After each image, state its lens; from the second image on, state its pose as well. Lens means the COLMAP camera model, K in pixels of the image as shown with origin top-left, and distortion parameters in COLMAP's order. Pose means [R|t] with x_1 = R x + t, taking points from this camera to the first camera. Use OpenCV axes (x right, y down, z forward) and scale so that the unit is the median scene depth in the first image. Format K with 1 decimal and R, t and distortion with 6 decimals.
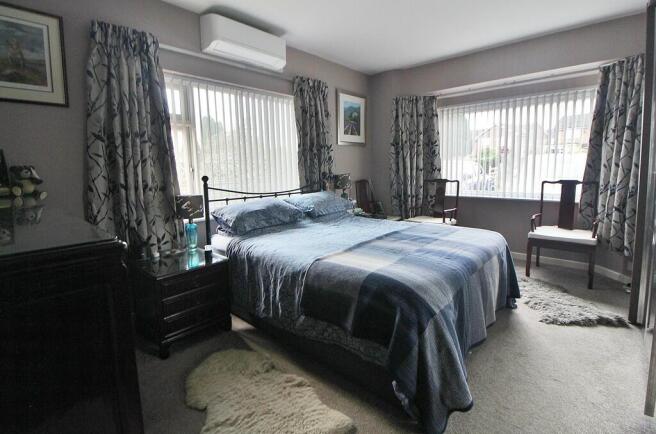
lens RADIAL K [[304.2, 0, 325.0], [0, 304.2, 214.9], [0, 0, 1]] dist [-0.017117, -0.003241]
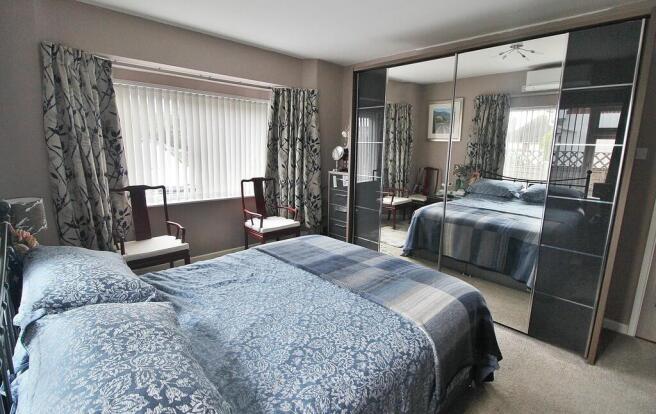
lens RADIAL K [[311.6, 0, 325.0], [0, 311.6, 209.1], [0, 0, 1]] dist [-0.001473, -0.000099]
pose [[0.085777, -0.166203, 0.982354, -0.390282], [0.133684, 0.978992, 0.153961, -0.148467], [-0.987305, 0.118118, 0.106194, 0.619505]]
